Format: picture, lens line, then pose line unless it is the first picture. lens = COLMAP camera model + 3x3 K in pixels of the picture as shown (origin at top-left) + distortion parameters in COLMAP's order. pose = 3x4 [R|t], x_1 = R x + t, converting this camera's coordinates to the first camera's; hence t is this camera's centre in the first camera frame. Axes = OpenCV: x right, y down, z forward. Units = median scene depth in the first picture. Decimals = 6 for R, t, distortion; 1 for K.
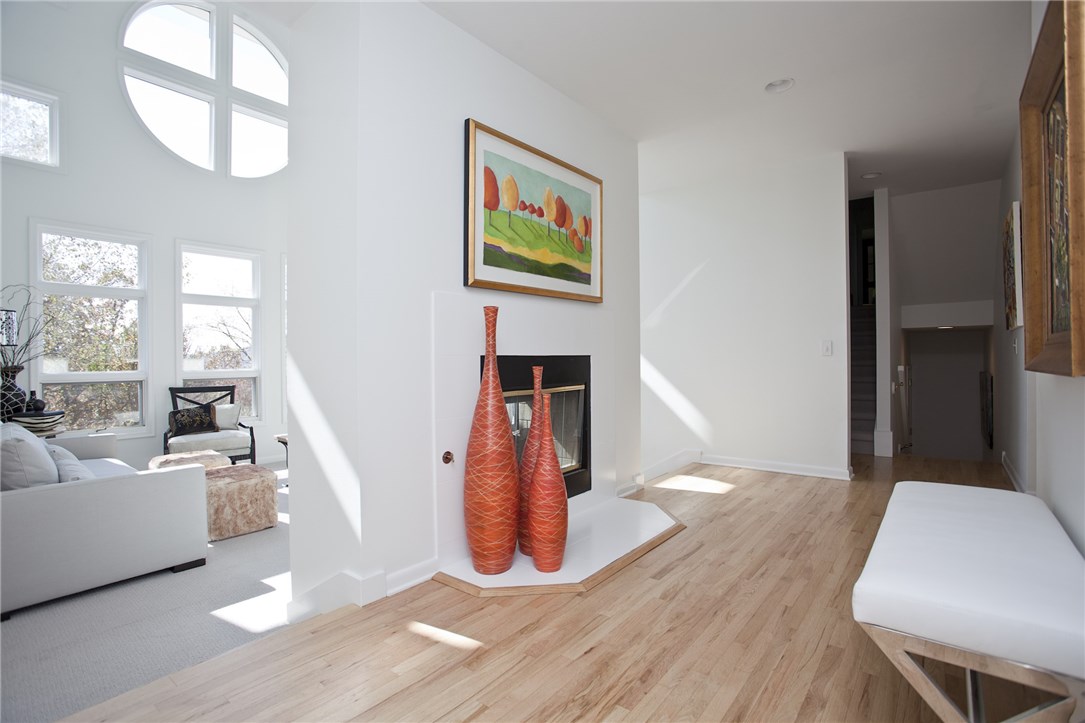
lens RADIAL K [[533.5, 0, 542.5], [0, 533.5, 361.5], [0, 0, 1]] dist [-0.001601, -0.000058]
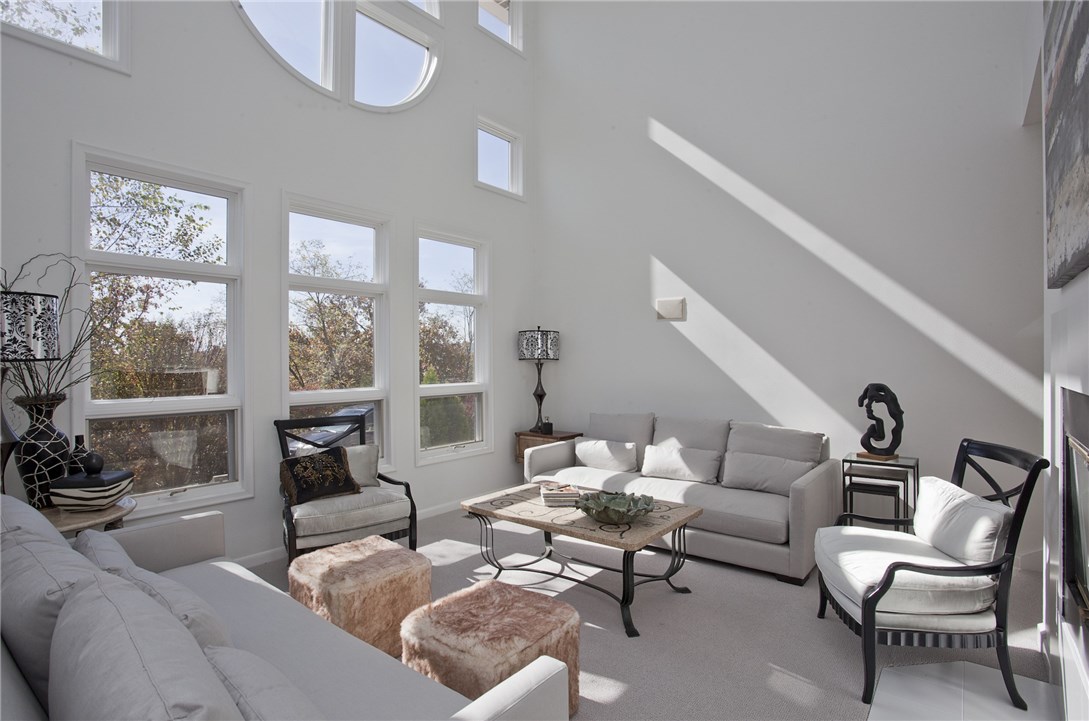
lens RADIAL K [[539.7, 0, 544.5], [0, 539.7, 360.5], [0, 0, 1]] dist [-0.062429, 0.022538]
pose [[0.999189, 0.001444, 0.040243, -0.416943], [-0.001422, 0.999999, -0.000569, -0.023908], [-0.040244, 0.000512, 0.999190, 0.364131]]
